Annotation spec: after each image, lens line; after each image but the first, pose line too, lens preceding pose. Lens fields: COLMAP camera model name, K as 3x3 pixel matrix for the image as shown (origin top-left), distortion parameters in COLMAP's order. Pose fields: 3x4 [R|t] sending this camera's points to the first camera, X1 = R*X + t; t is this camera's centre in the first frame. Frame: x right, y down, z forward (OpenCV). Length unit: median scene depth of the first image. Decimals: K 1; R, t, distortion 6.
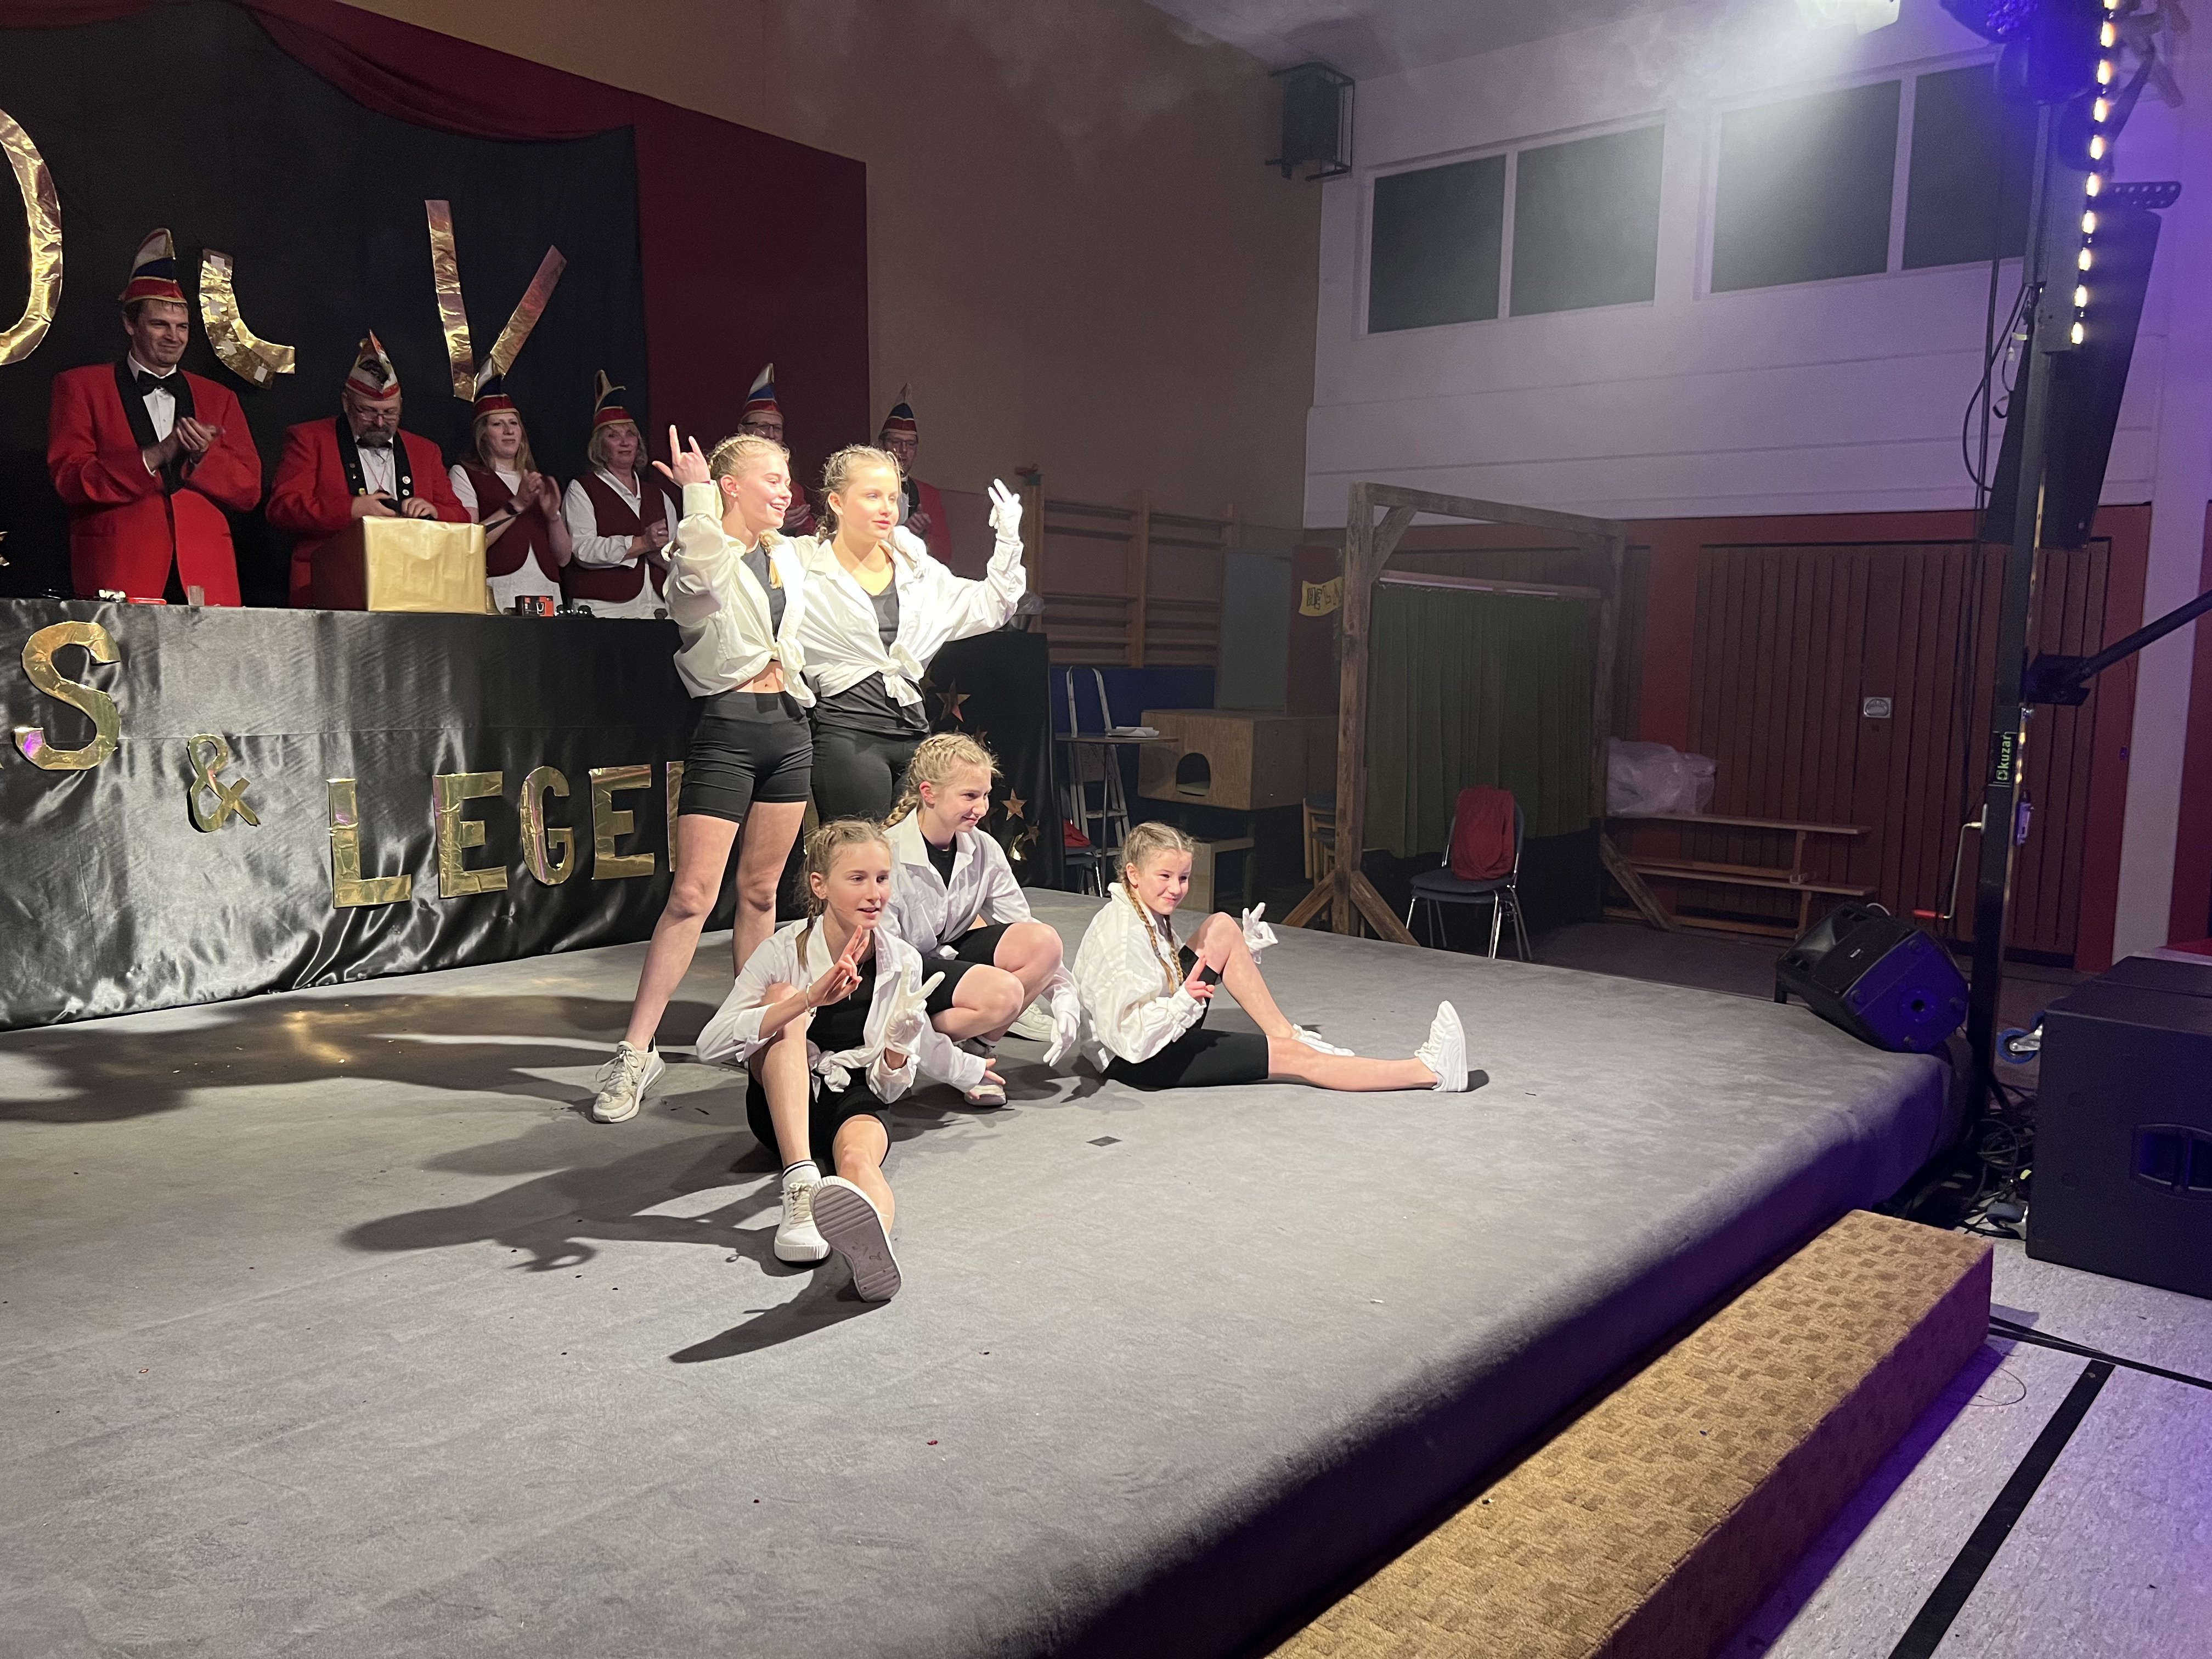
lens RADIAL K [[1664.4, 0, 1110.1], [0, 1664.4, 804.2], [0, 0, 1]] dist [0.053289, -0.054362]
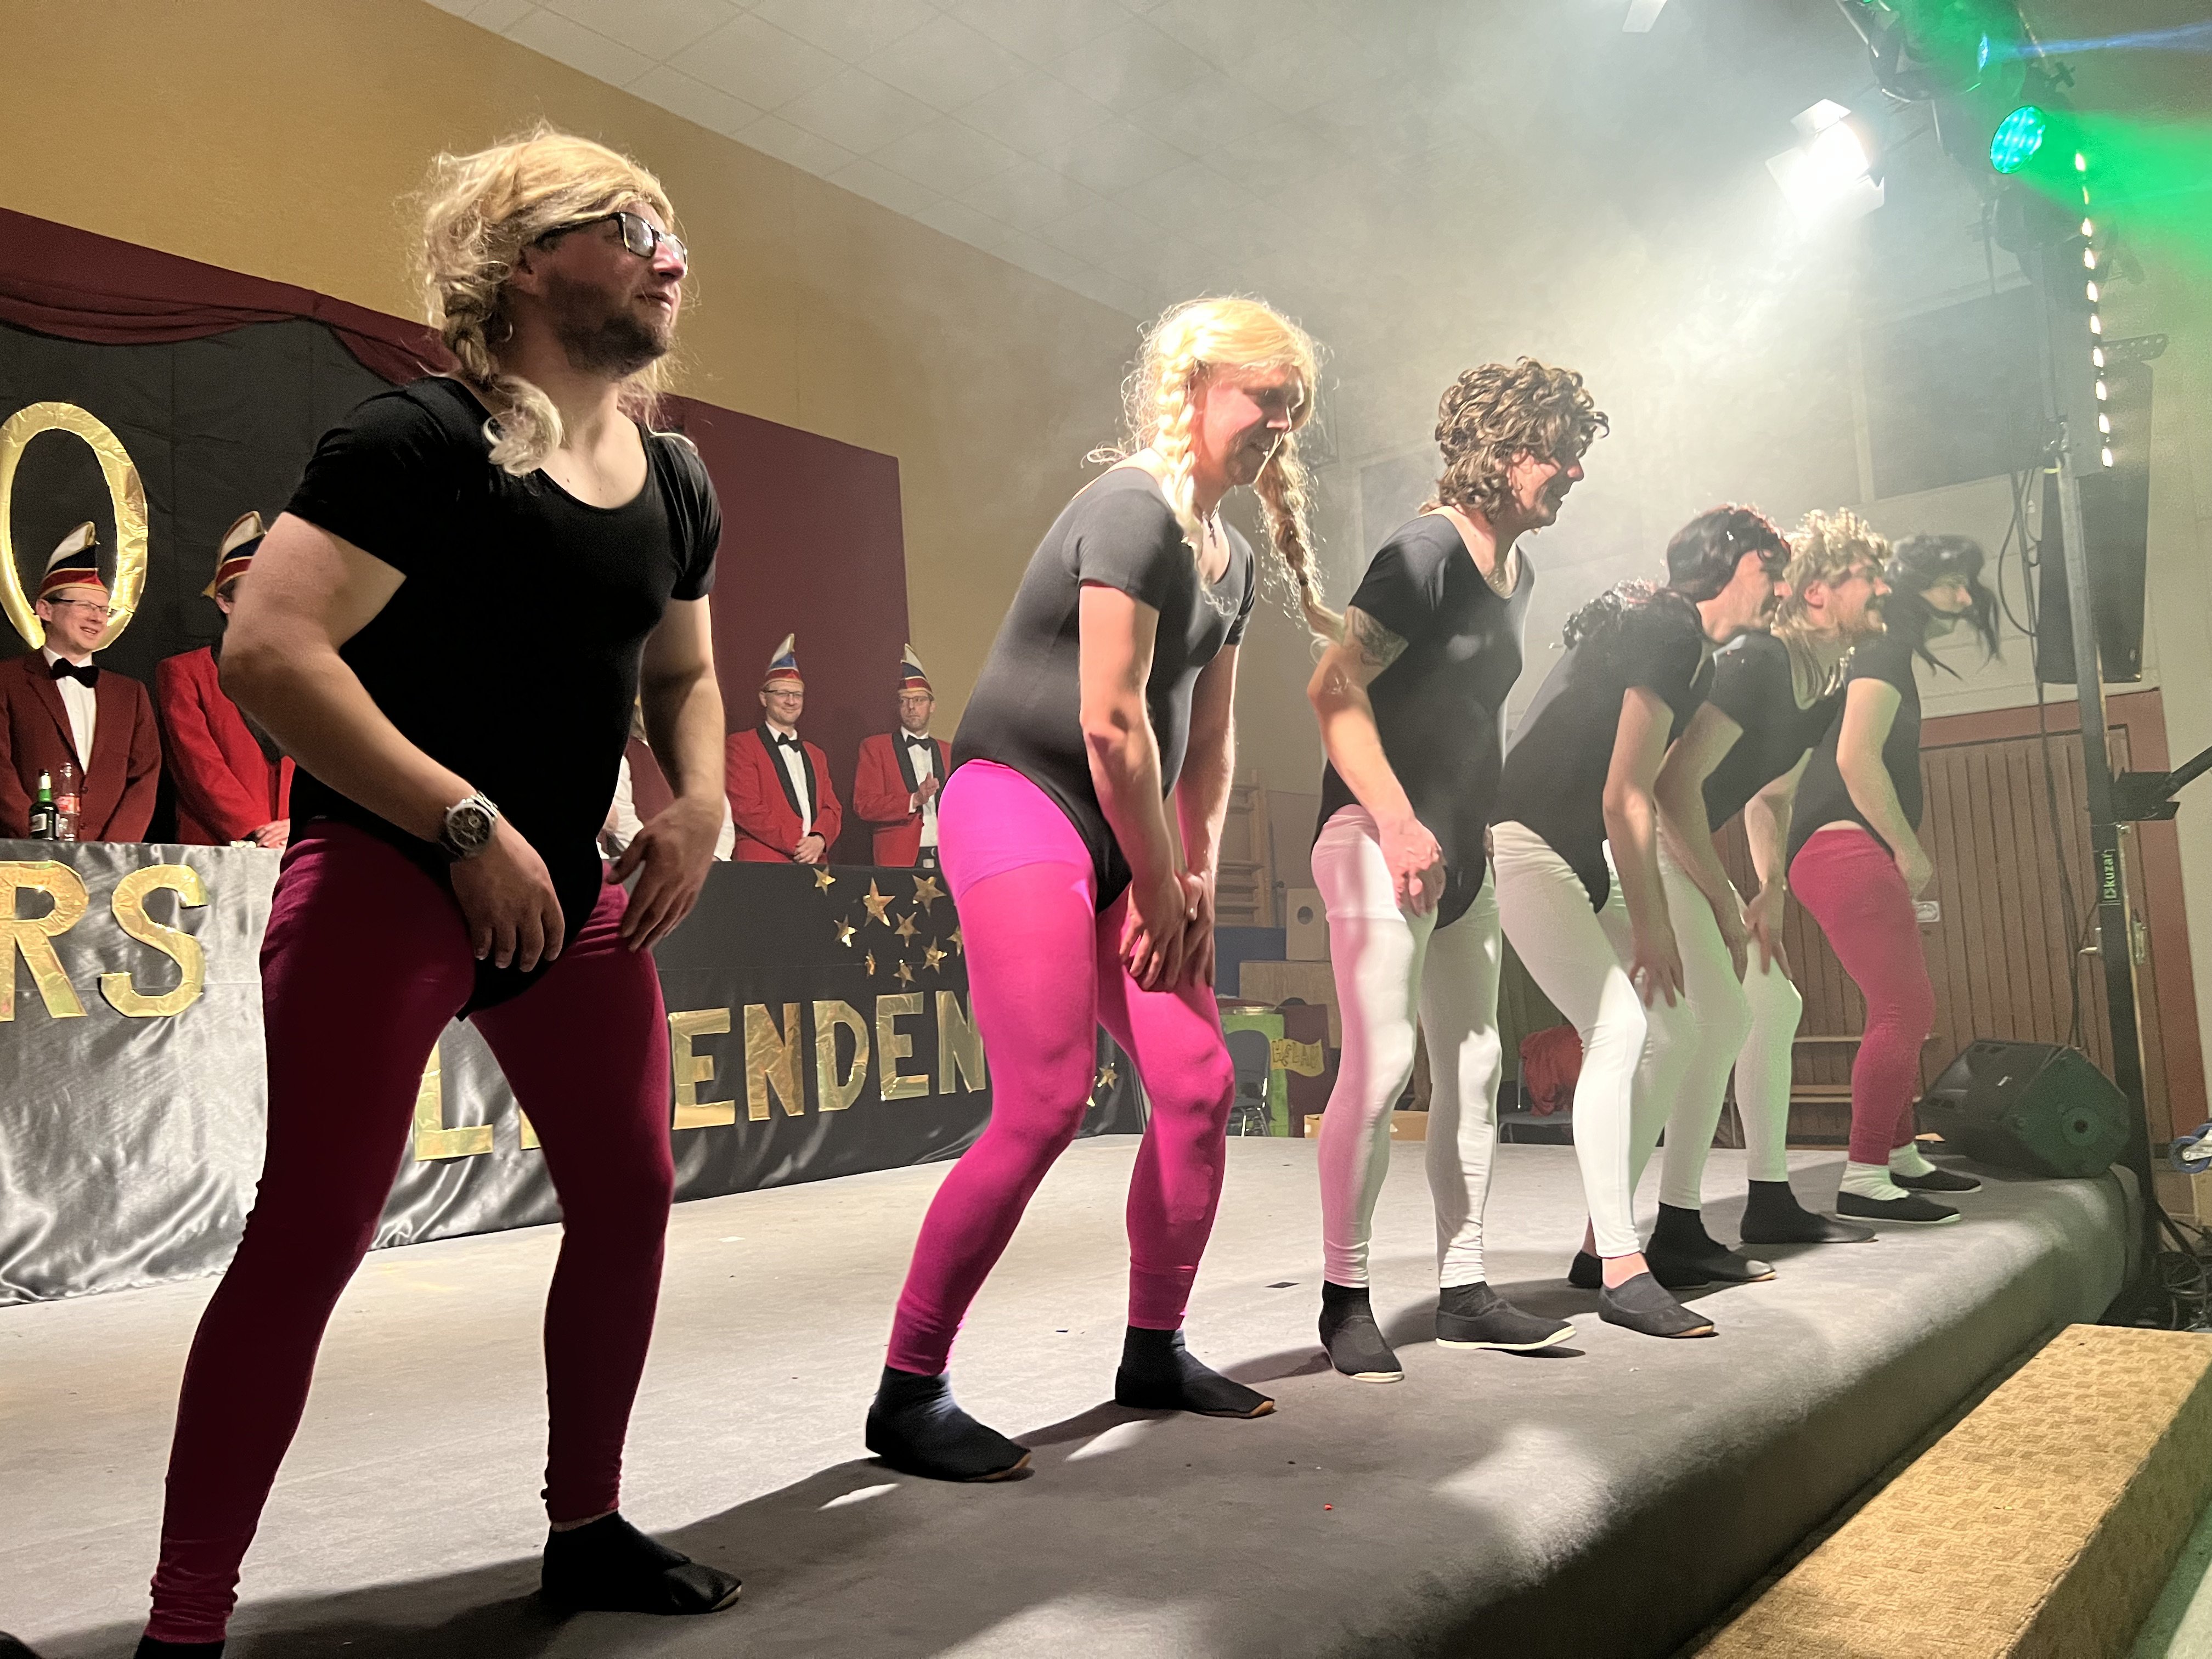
lens RADIAL K [[1664.4, 0, 1131.9], [0, 1664.4, 808.6], [0, 0, 1]] dist [0.053289, -0.054362]
pose [[0.997094, -0.071807, 0.025454, -0.064186], [0.075477, 0.976490, -0.201917, 0.087199], [-0.010356, 0.203252, 0.979072, 0.020783]]
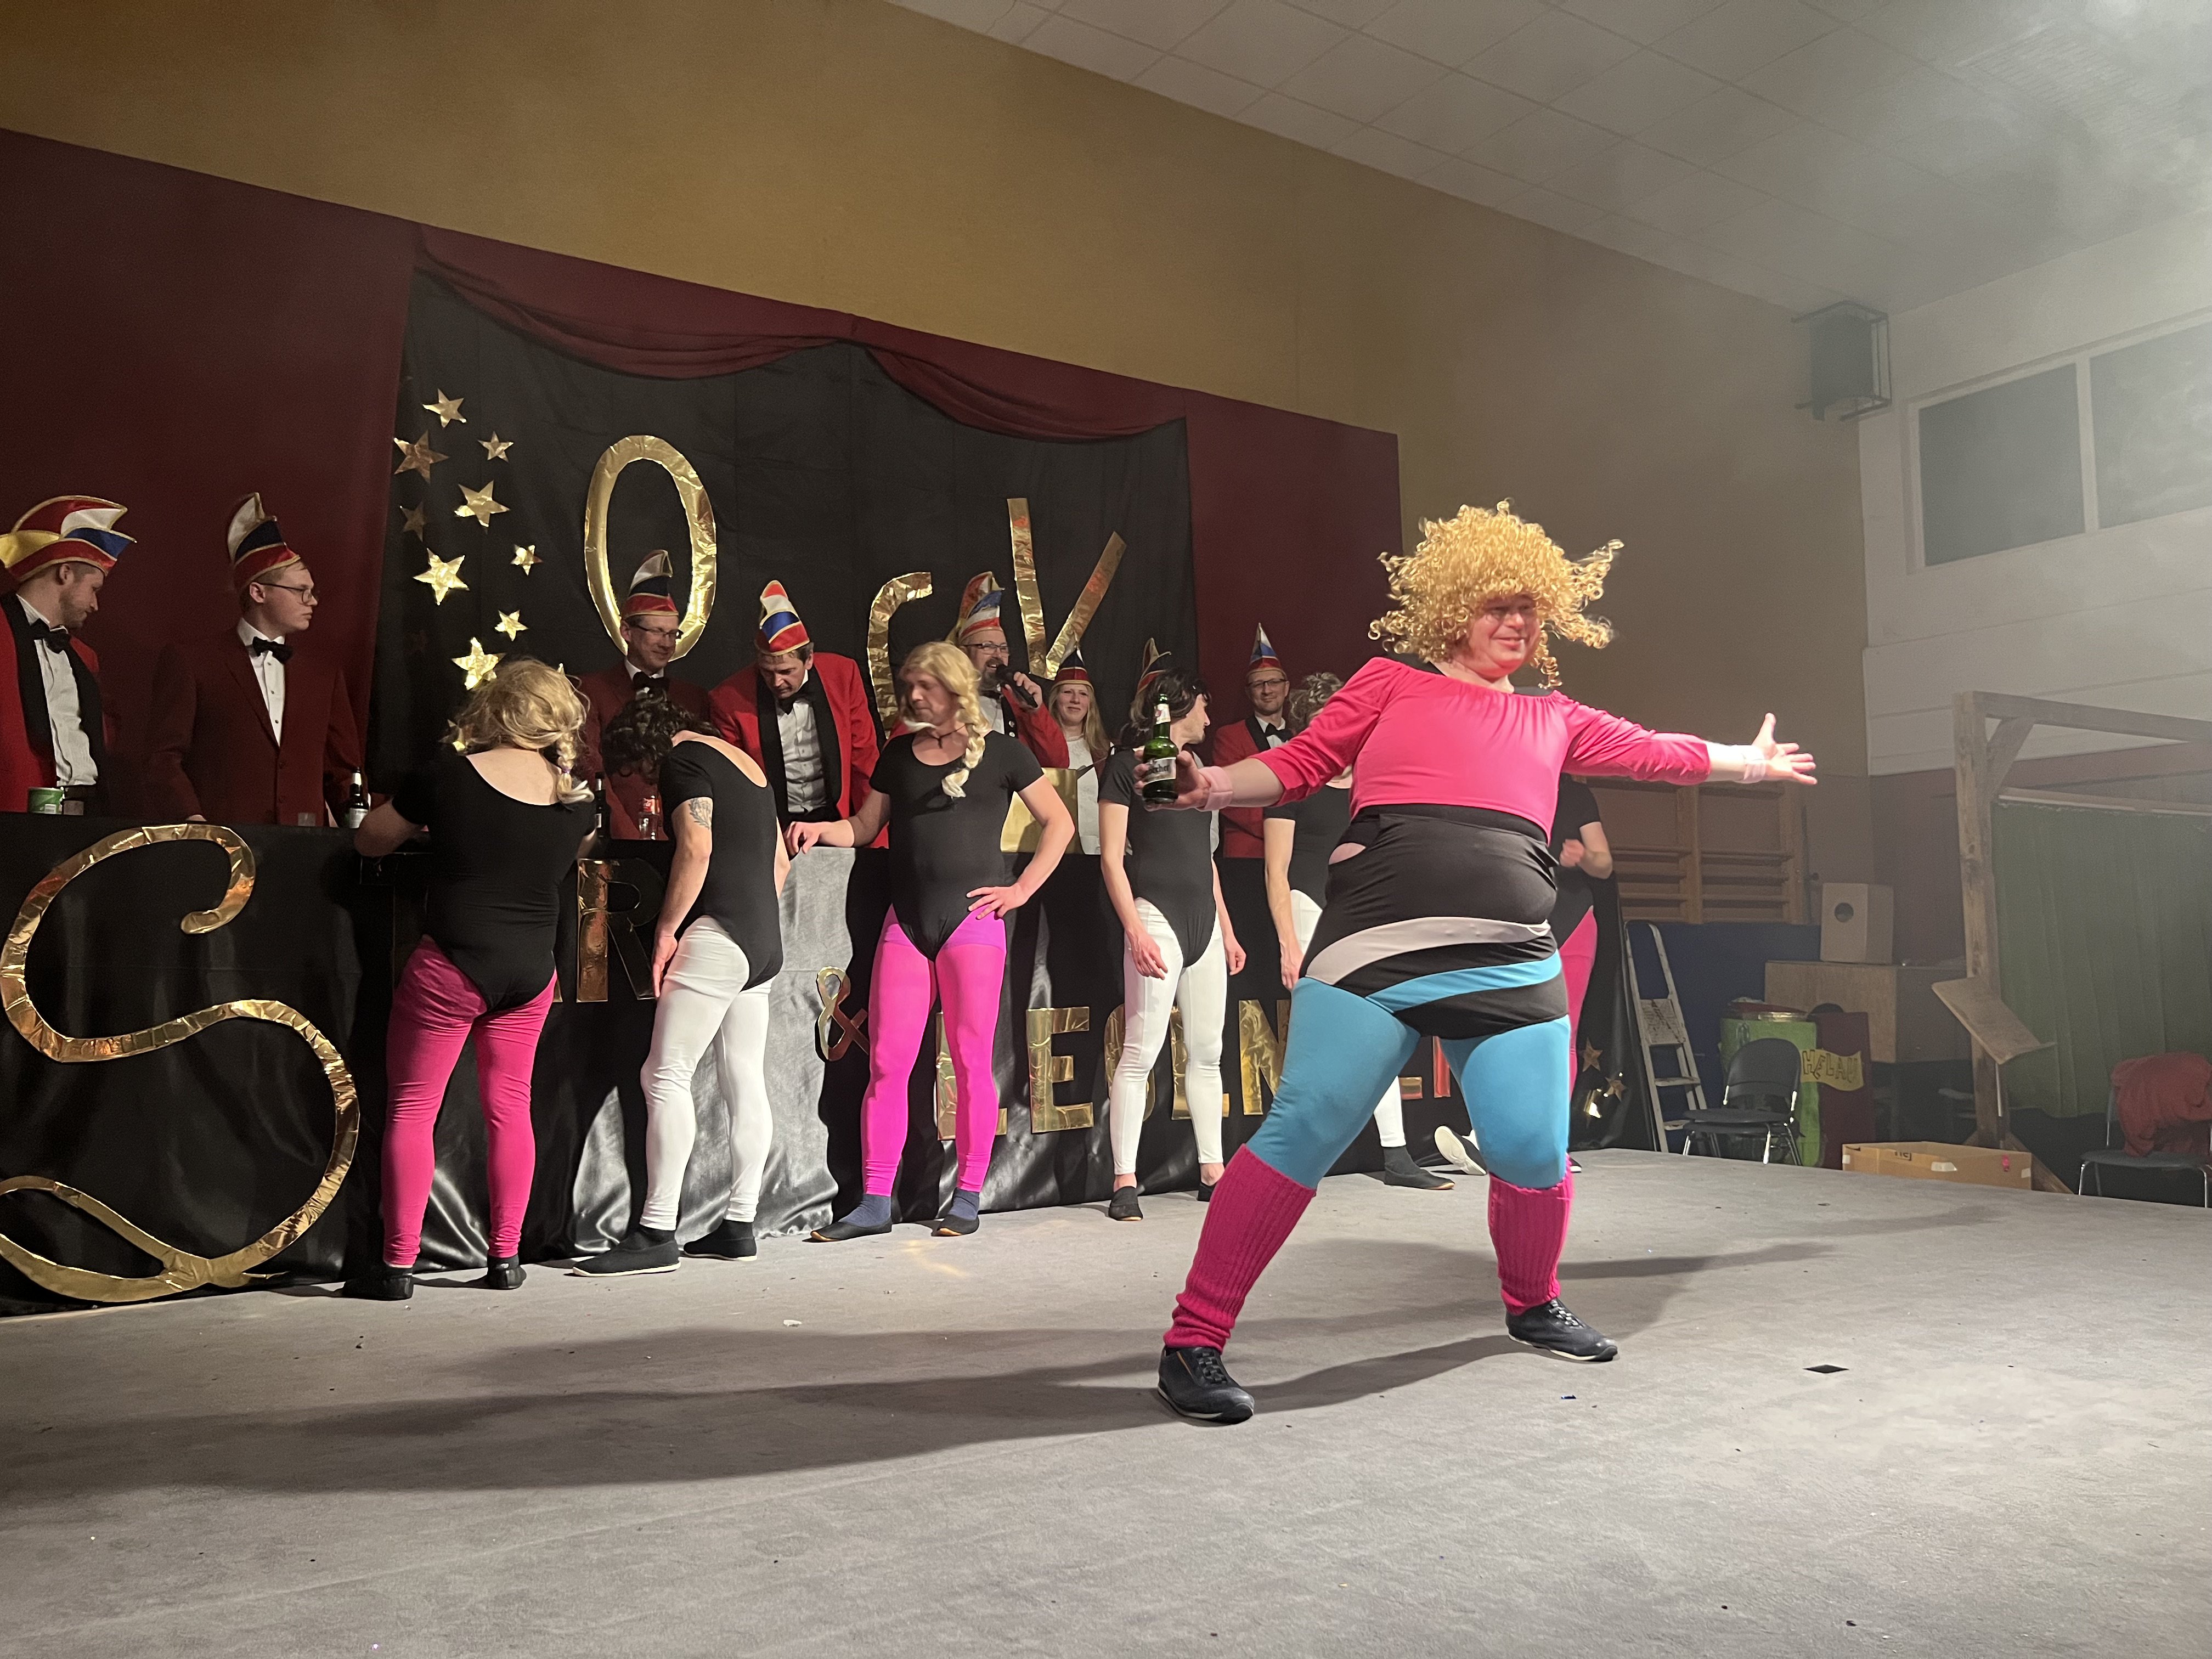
lens RADIAL K [[1664.4, 0, 1133.5], [0, 1664.4, 836.6], [0, 0, 1]] dist [0.053289, -0.054362]
pose [[0.962226, -0.059231, -0.265730, -0.068050], [0.011562, 0.984057, -0.177478, 0.060258], [0.272006, 0.167702, 0.947570, 0.045135]]
